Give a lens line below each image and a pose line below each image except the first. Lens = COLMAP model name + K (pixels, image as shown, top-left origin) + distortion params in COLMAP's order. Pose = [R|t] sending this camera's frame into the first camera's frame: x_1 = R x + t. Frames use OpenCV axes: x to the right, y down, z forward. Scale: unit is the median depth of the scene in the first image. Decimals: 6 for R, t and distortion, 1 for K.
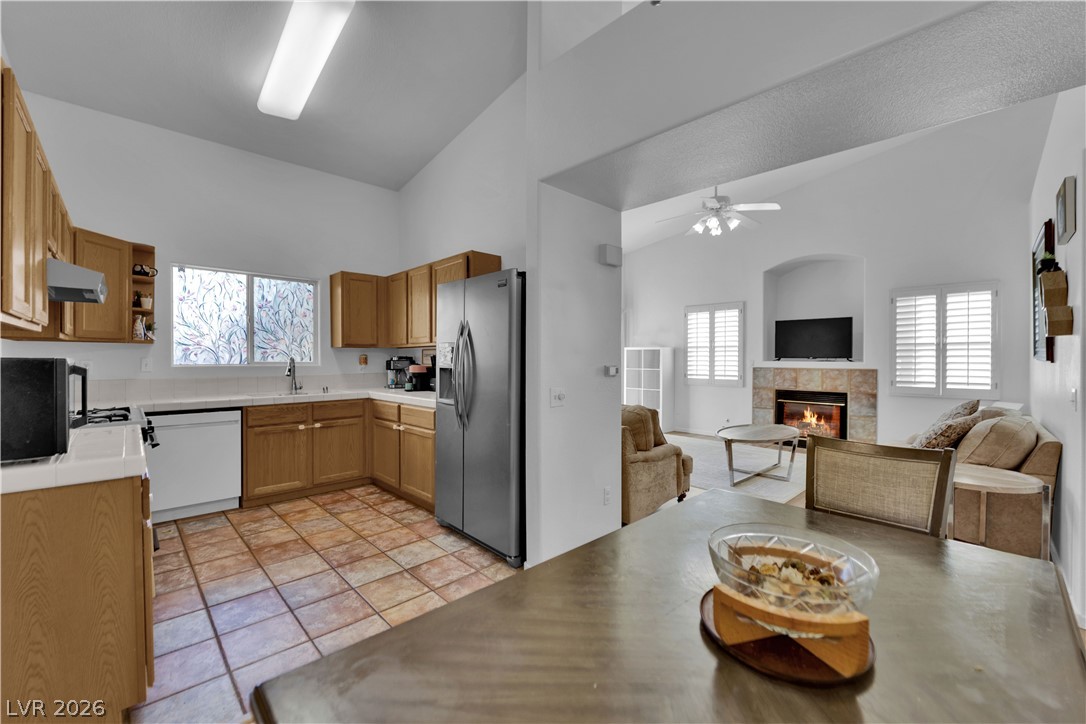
lens RADIAL K [[437.1, 0, 544.6], [0, 437.1, 362.2], [0, 0, 1]] dist [-0.010961, -0.003079]
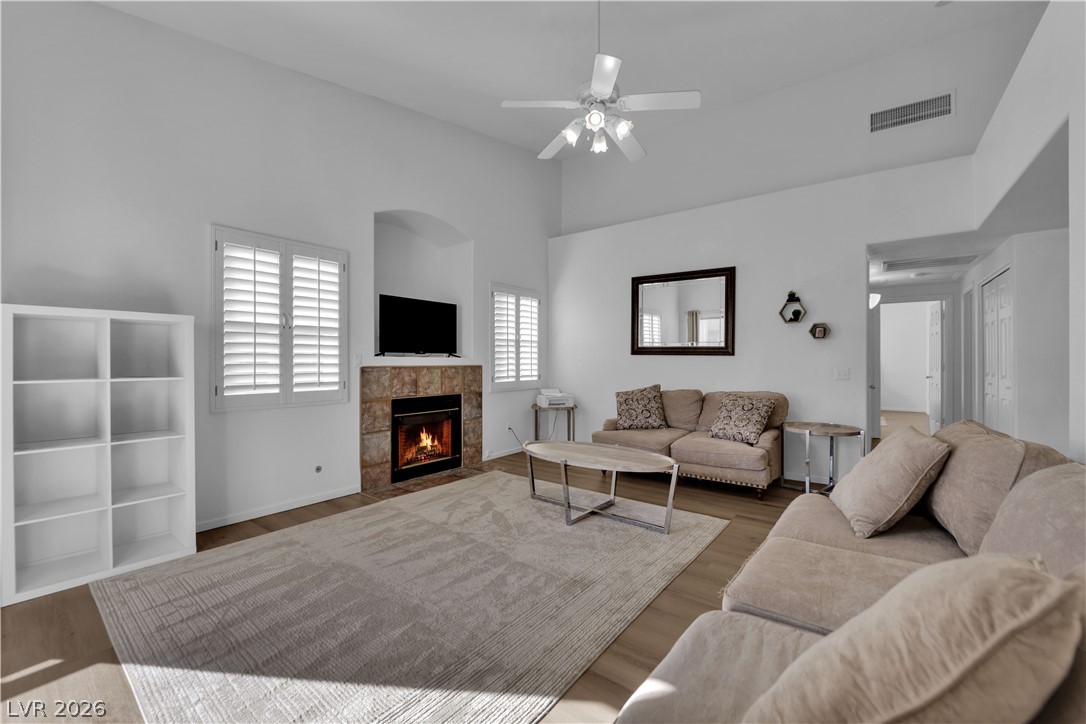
lens RADIAL K [[437.1, 0, 542.4], [0, 437.1, 360.5], [0, 0, 1]] dist [-0.010961, -0.003079]
pose [[-0.143468, -0.002022, 0.989653, -0.166896], [0.007979, 0.999963, 0.003200, 0.003605], [-0.989623, 0.008355, -0.143446, 0.956723]]
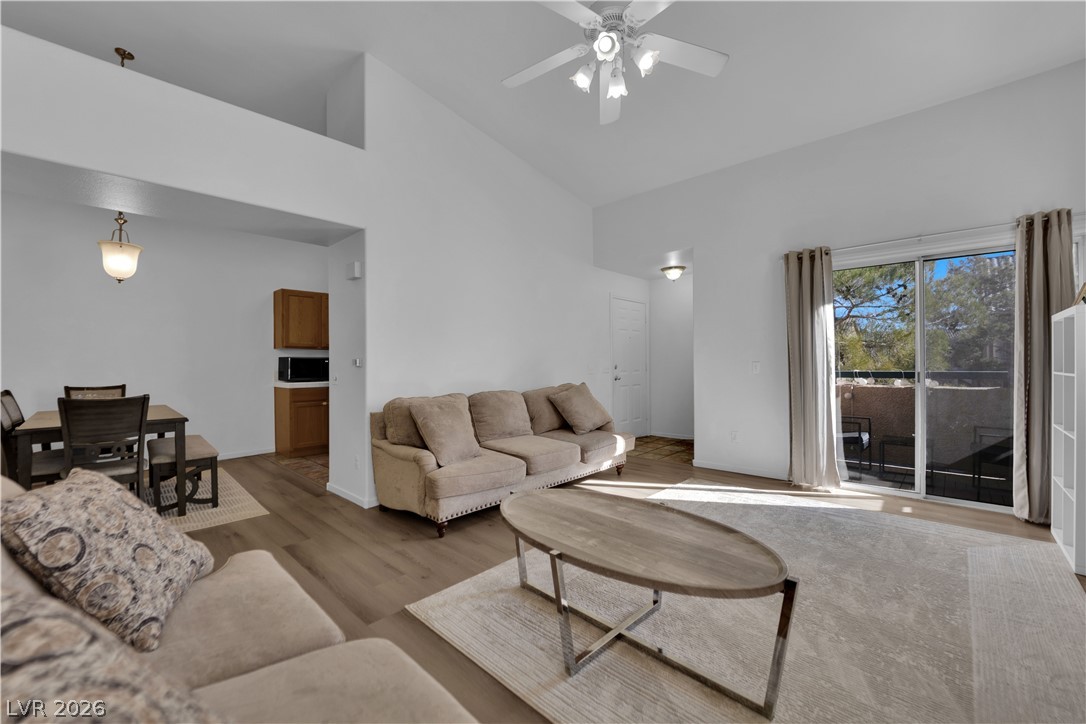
lens RADIAL K [[437.1, 0, 545.3], [0, 437.1, 363.4], [0, 0, 1]] dist [-0.010961, -0.003079]
pose [[0.042929, -0.001738, -0.999077, 0.710916], [-0.001586, 0.999997, -0.001808, 0.011315], [0.999077, 0.001662, 0.042927, 0.742848]]
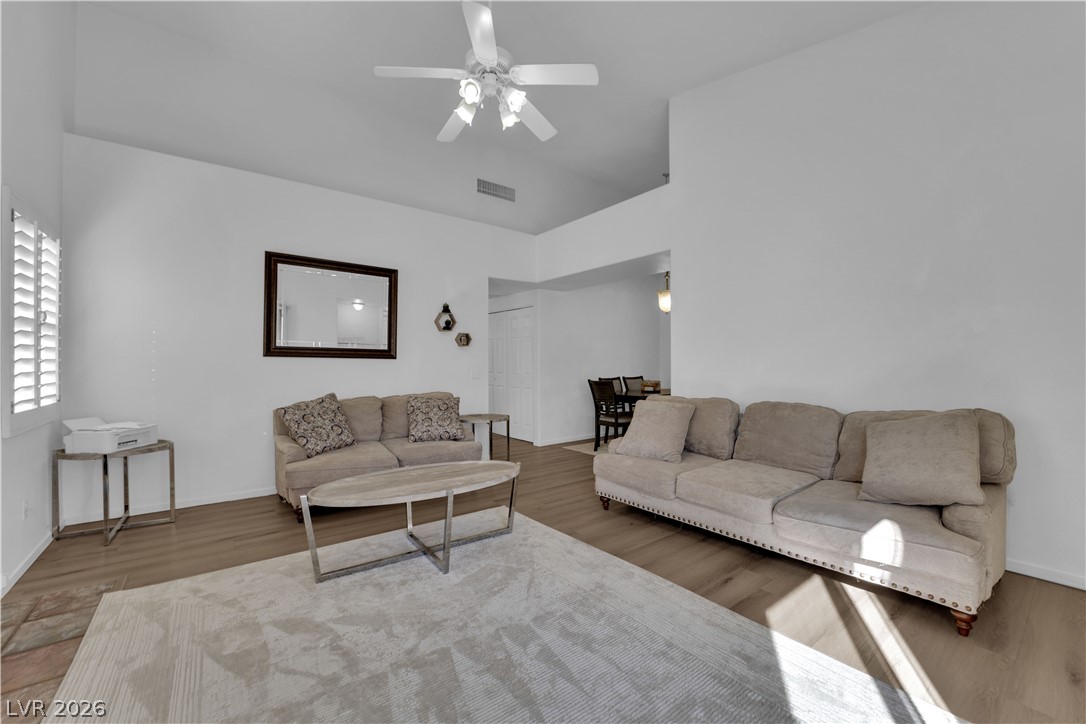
lens RADIAL K [[437.1, 0, 542.9], [0, 437.1, 361.0], [0, 0, 1]] dist [-0.010961, -0.003079]
pose [[-0.993060, 0.000861, 0.117602, 0.217672], [0.001464, 0.999986, 0.005042, 0.000269], [-0.117596, 0.005179, -0.993048, 1.258394]]
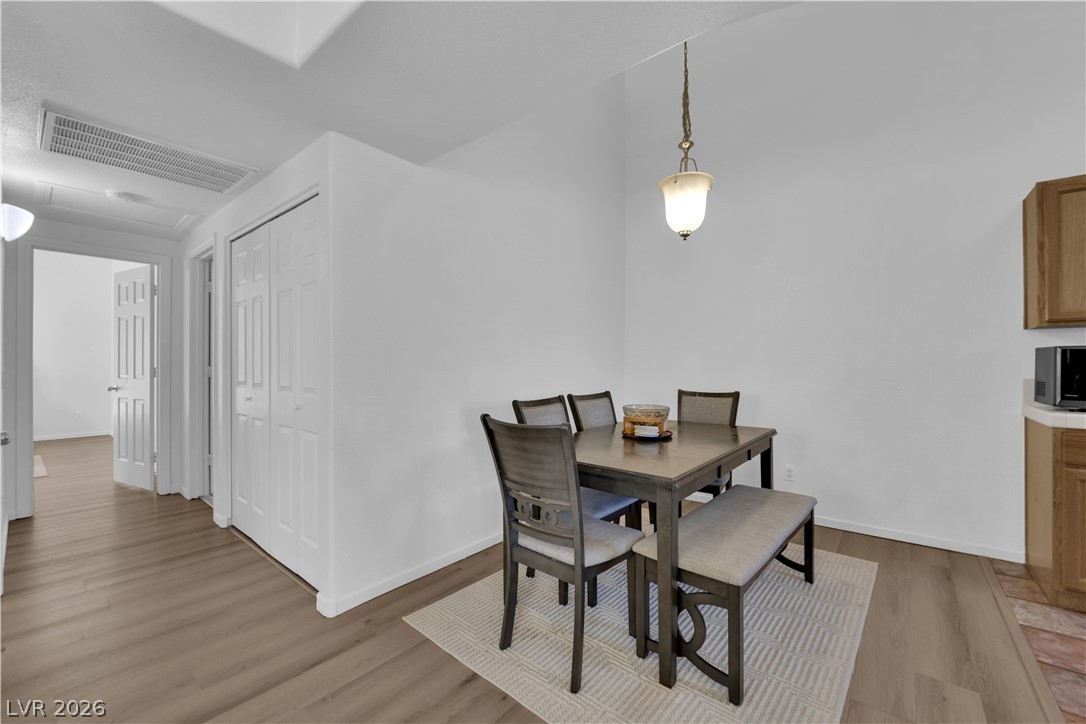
lens RADIAL K [[437.1, 0, 541.7], [0, 437.1, 363.8], [0, 0, 1]] dist [-0.010961, -0.003079]
pose [[-0.994491, -0.004872, -0.104712, 0.222772], [-0.005735, 0.999952, 0.007941, 0.010782], [0.104668, 0.008497, -0.994471, 0.547906]]
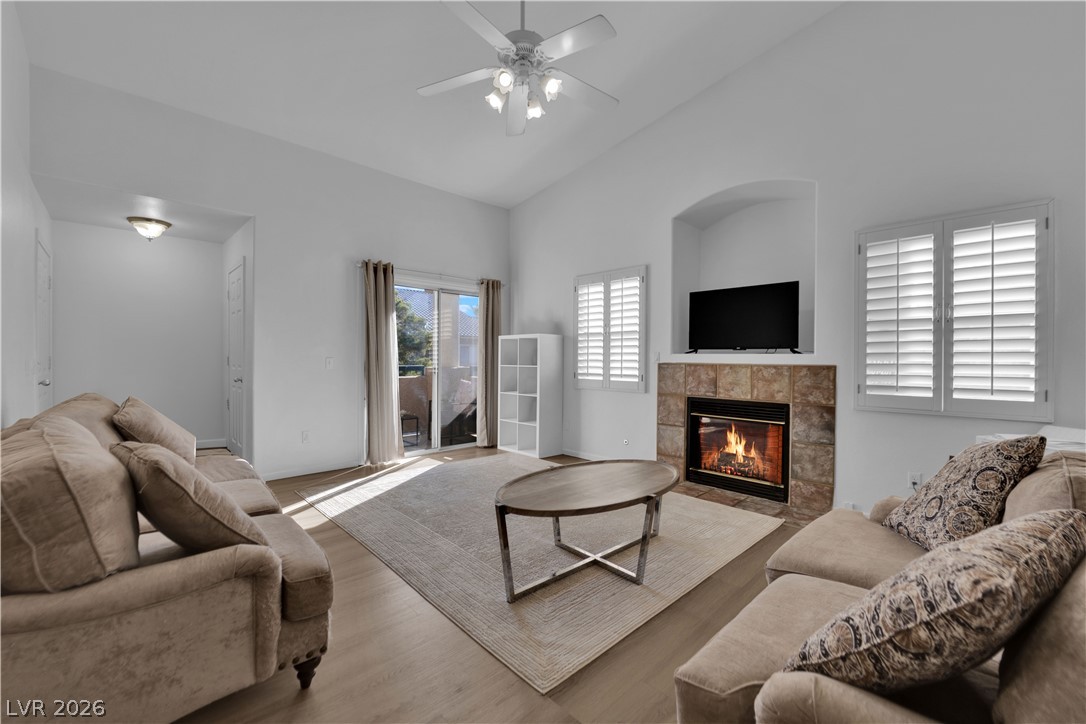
lens RADIAL K [[437.1, 0, 545.2], [0, 437.1, 363.9], [0, 0, 1]] dist [-0.010961, -0.003079]
pose [[0.999977, 0.004987, 0.004588, 0.345255], [-0.004993, 0.999987, 0.001230, 0.014524], [-0.004582, -0.001253, 0.999989, 0.381918]]
